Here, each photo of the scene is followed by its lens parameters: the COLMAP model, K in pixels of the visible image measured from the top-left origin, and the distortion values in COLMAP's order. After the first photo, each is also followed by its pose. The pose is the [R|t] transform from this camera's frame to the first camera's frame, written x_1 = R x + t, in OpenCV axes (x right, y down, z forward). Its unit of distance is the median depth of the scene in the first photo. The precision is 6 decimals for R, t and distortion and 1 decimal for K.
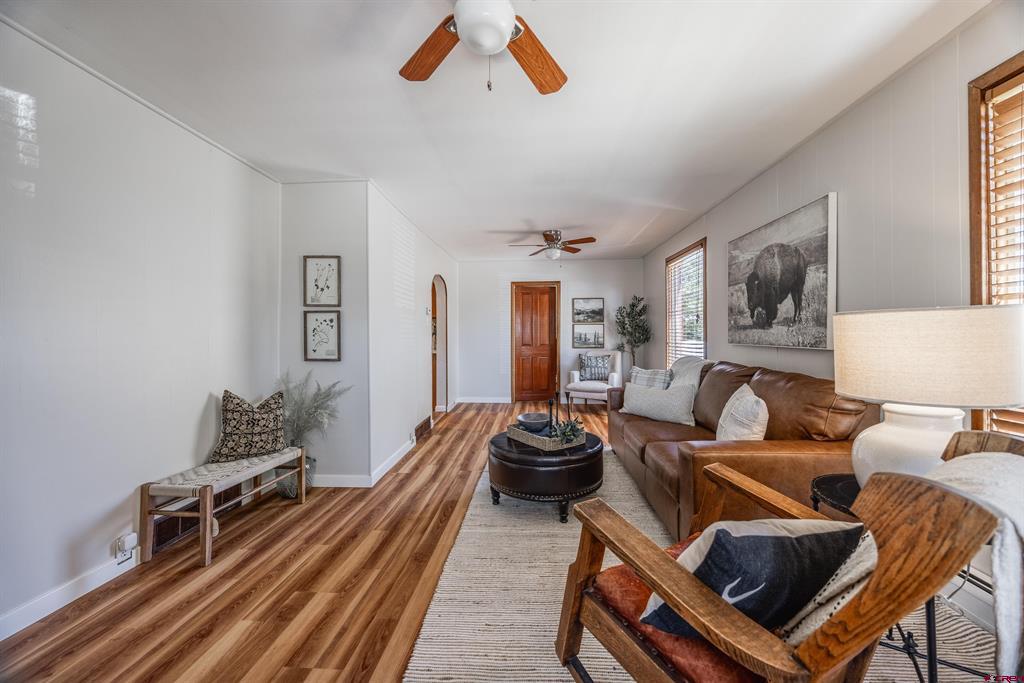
lens RADIAL K [[393.5, 0, 521.2], [0, 393.5, 336.6], [0, 0, 1]] dist [-0.006941, 0.000598]
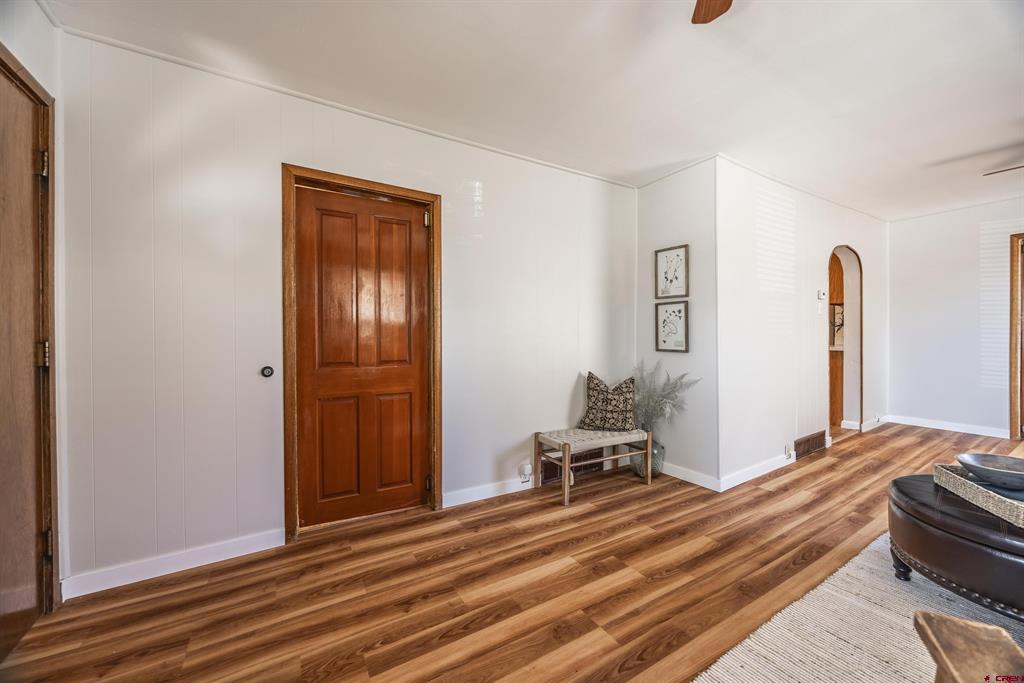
lens RADIAL K [[393.5, 0, 501.4], [0, 393.5, 337.6], [0, 0, 1]] dist [-0.006941, 0.000598]
pose [[0.546250, 0.006602, -0.837596, 0.105796], [0.003641, 0.999941, 0.010256, 0.013683], [0.837614, -0.008652, 0.546194, 0.083546]]
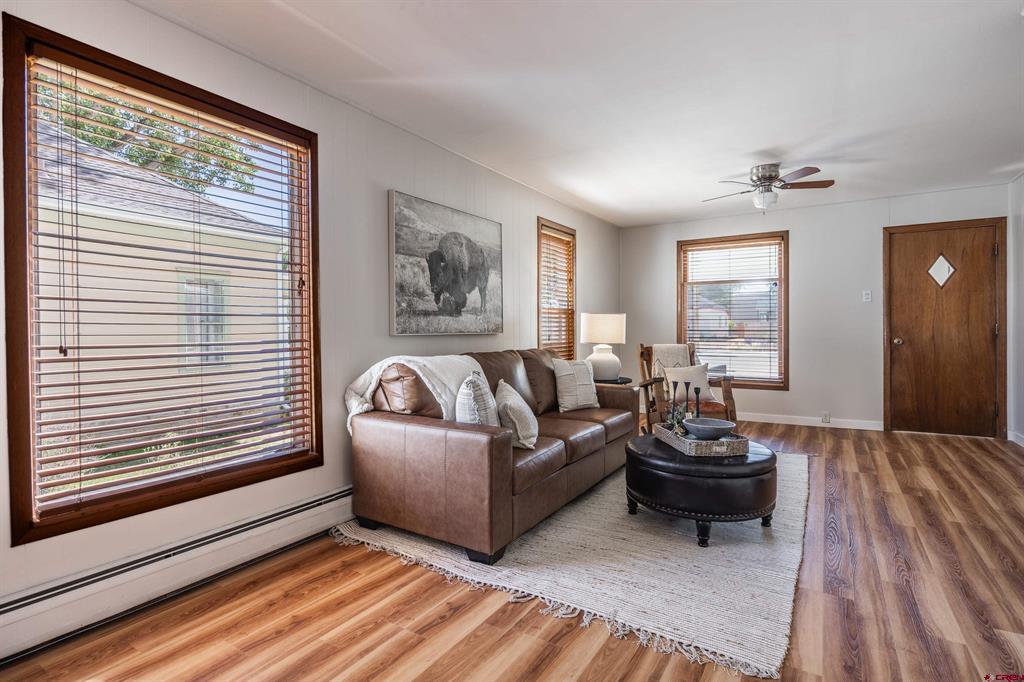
lens RADIAL K [[490.8, 0, 519.0], [0, 490.8, 332.7], [0, 0, 1]] dist [0.000791, 0.002130]
pose [[-0.868436, 0.006370, 0.495760, -0.117467], [0.013677, 0.999845, 0.011110, 0.009401], [-0.495613, 0.016429, -0.868388, 1.986683]]
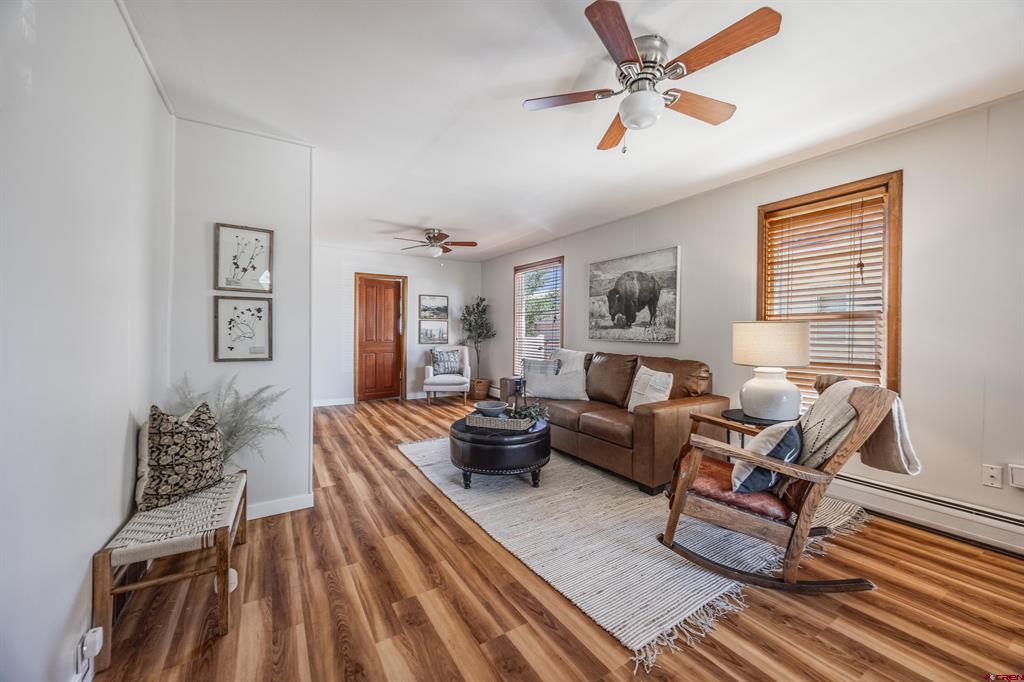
lens RADIAL K [[393.5, 0, 526.3], [0, 393.5, 337.5], [0, 0, 1]] dist [-0.006941, 0.000598]
pose [[0.810627, 0.002136, 0.585558, -0.526173], [-0.009064, 0.999919, 0.008901, 0.002618], [-0.585492, -0.012523, 0.810581, 0.037837]]
